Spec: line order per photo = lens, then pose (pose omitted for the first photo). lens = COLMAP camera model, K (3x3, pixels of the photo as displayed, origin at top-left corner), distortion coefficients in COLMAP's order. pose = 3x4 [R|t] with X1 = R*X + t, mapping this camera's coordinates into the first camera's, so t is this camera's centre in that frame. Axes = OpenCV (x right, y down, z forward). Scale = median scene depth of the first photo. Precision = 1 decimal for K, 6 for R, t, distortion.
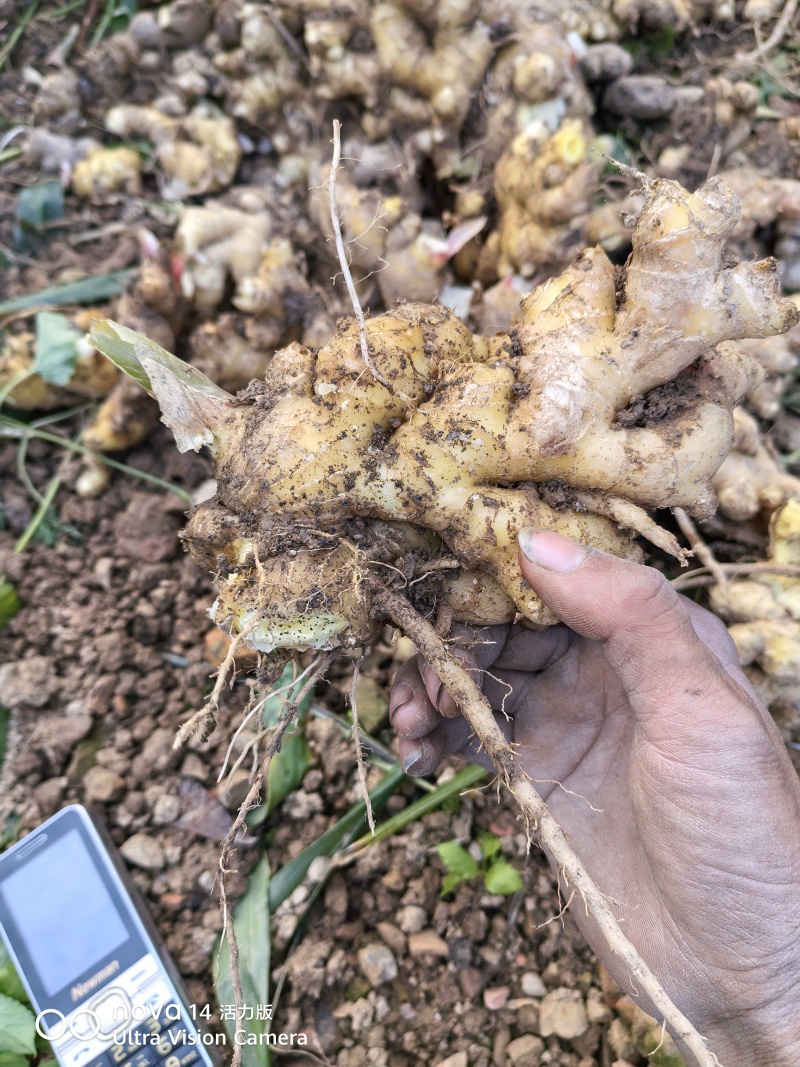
lens RADIAL K [[845.9, 0, 398.5], [0, 845.9, 519.4], [0, 0, 1]] dist [0.021459, 0.009249]
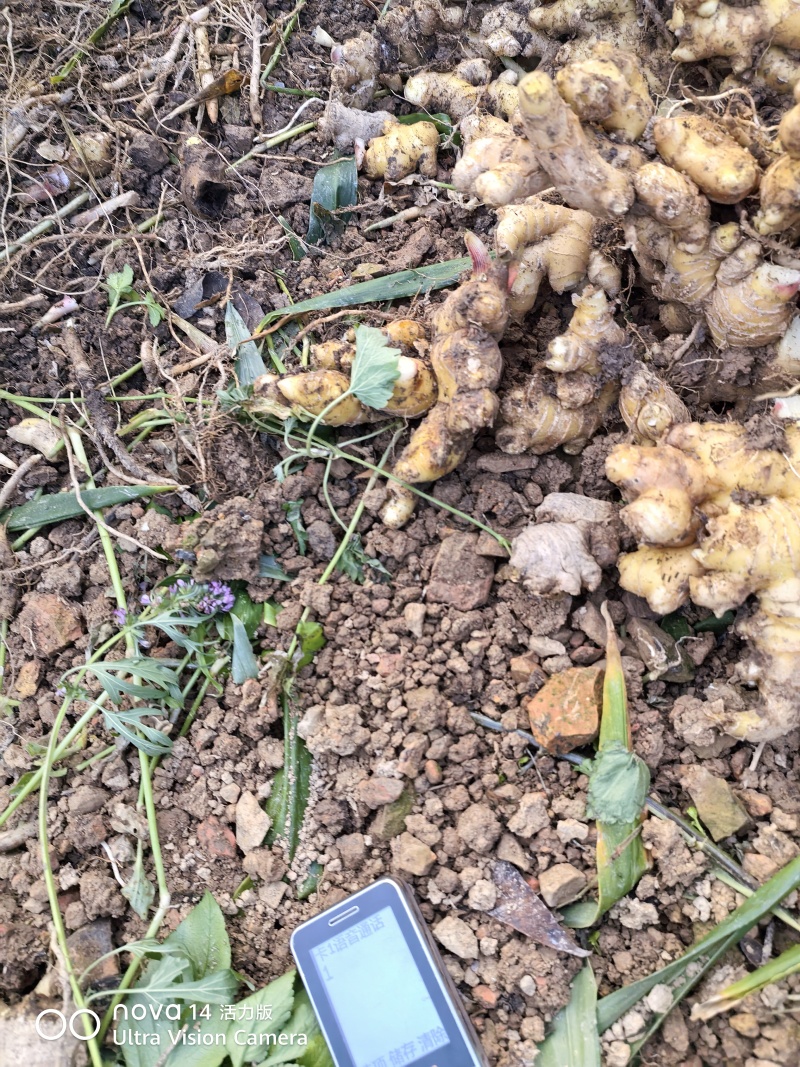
lens RADIAL K [[847.5, 0, 407.5], [0, 847.5, 517.0], [0, 0, 1]] dist [0.005283, 0.073022]
pose [[0.981627, 0.076780, -0.174680, -0.218601], [-0.063565, 0.994763, 0.080037, -0.129634], [0.179910, -0.067463, 0.981367, 0.110072]]
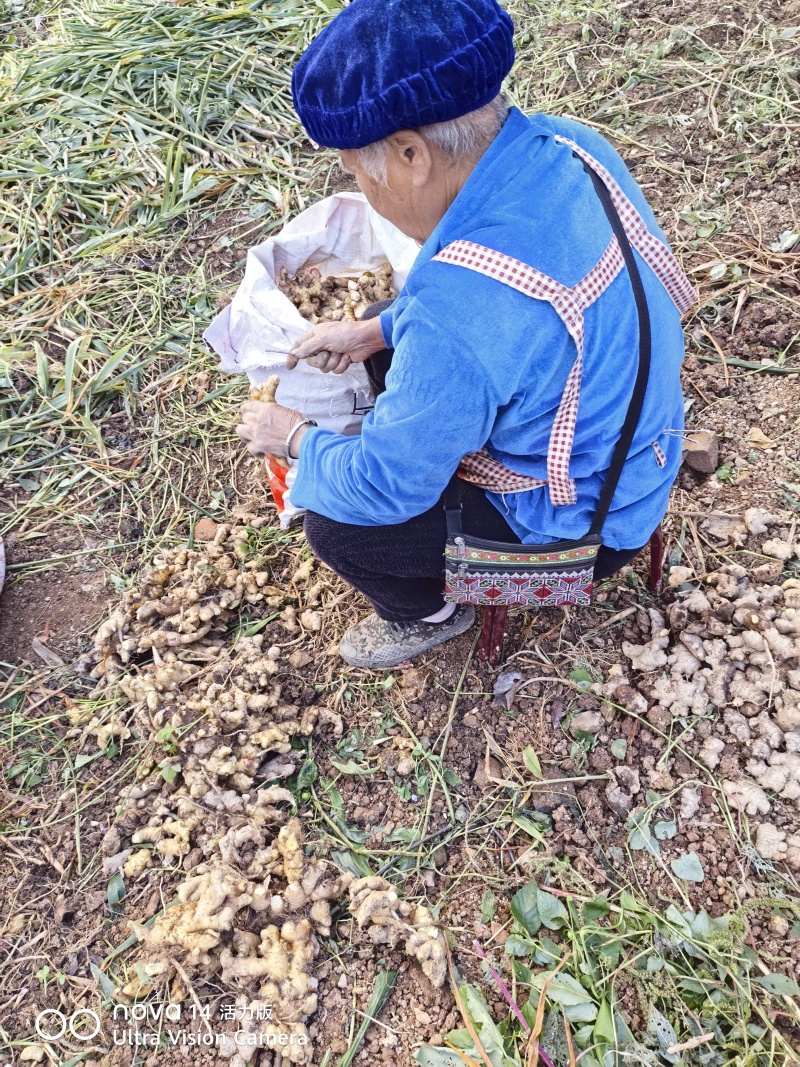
lens RADIAL K [[840.5, 0, 396.3], [0, 840.5, 518.5], [0, 0, 1]] dist [0.012592, 0.052464]
pose [[0.938598, -0.326415, 0.111742, 0.593968], [0.344933, 0.894715, -0.283736, -0.518677], [-0.007362, 0.304858, 0.952370, -2.382988]]
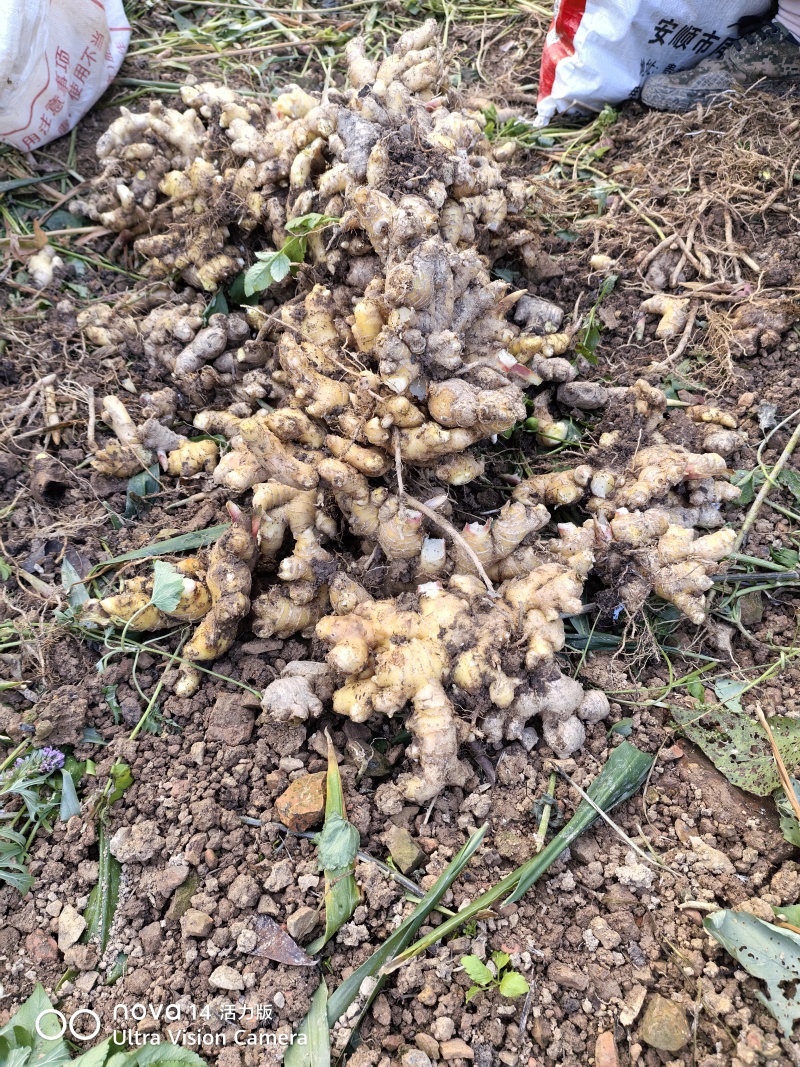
lens RADIAL K [[840.5, 0, 396.3], [0, 840.5, 518.5], [0, 0, 1]] dist [0.012592, 0.052464]
pose [[0.999616, -0.027387, -0.004275, -0.025379], [0.025271, 0.963802, -0.265419, 0.071974], [0.011390, 0.265209, 0.964124, -0.382434]]
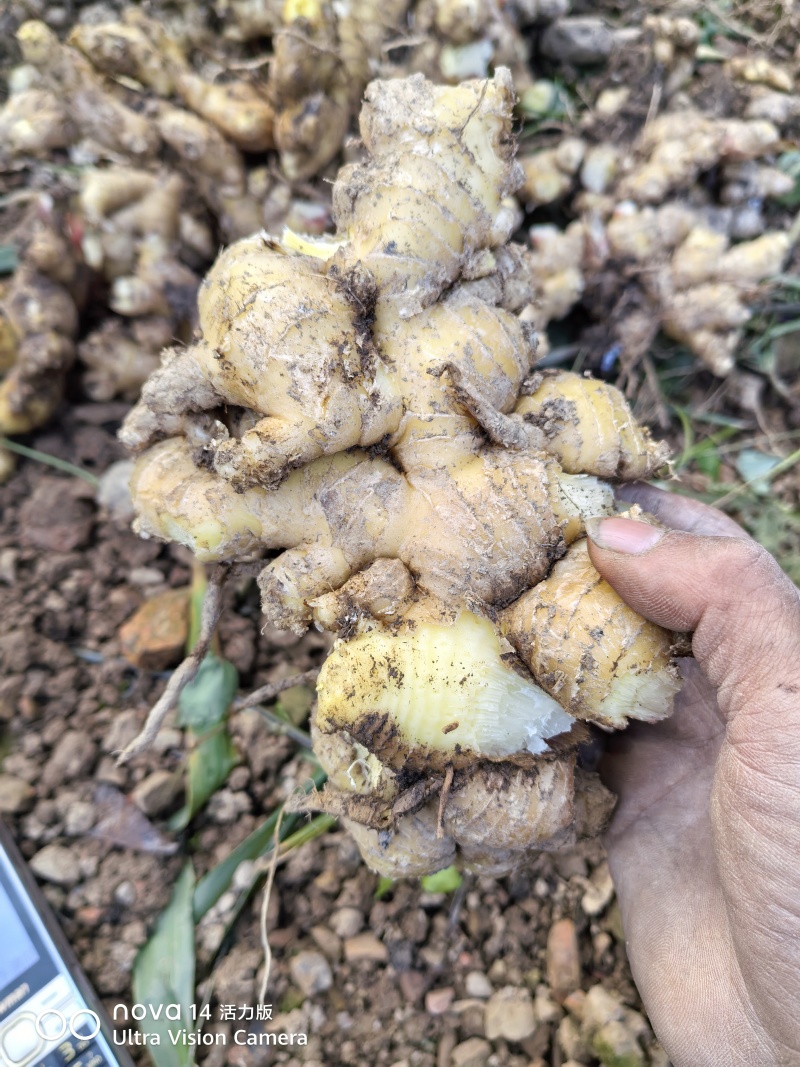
lens RADIAL K [[845.9, 0, 398.5], [0, 845.9, 519.4], [0, 0, 1]] dist [0.021459, 0.009249]
pose [[0.998985, -0.039392, 0.021856, 0.064486], [0.038876, 0.998967, 0.023547, 0.007876], [-0.022761, -0.022674, 0.999484, 0.070528]]
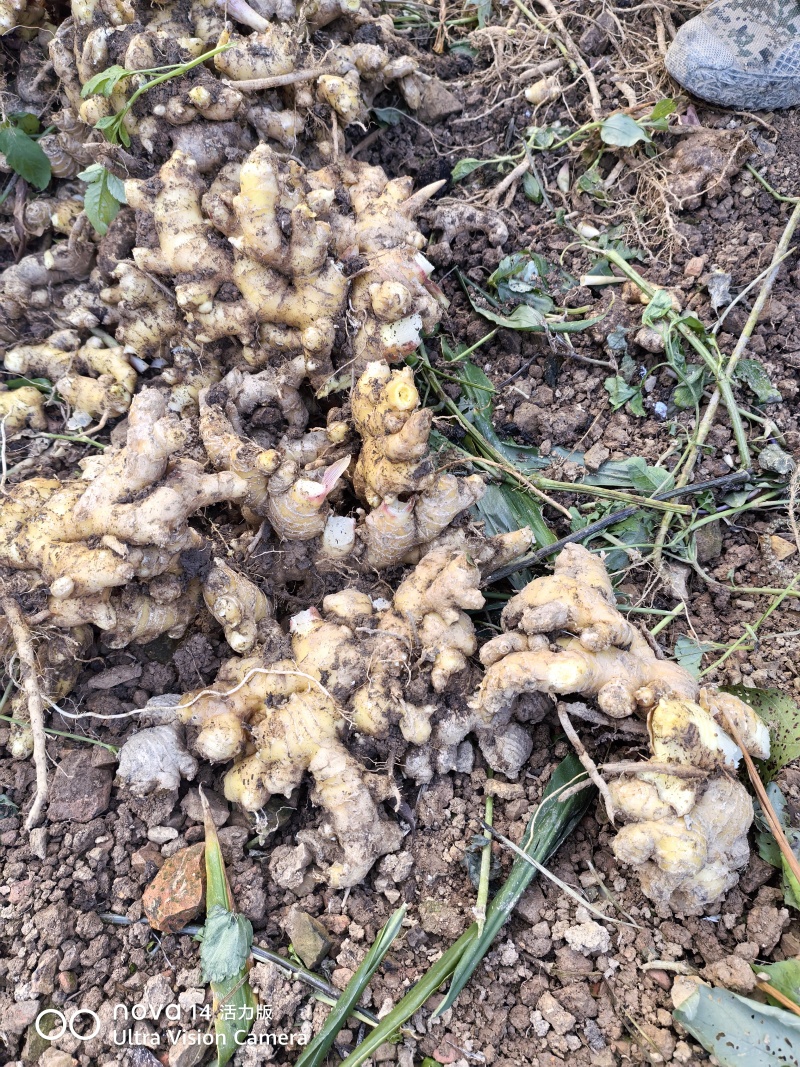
lens RADIAL K [[840.5, 0, 396.3], [0, 840.5, 518.5], [0, 0, 1]] dist [0.012592, 0.052464]
pose [[0.989743, -0.135963, 0.043853, 0.101768], [0.138295, 0.988838, -0.055439, -0.227561], [-0.035825, 0.060935, 0.997499, -0.082572]]
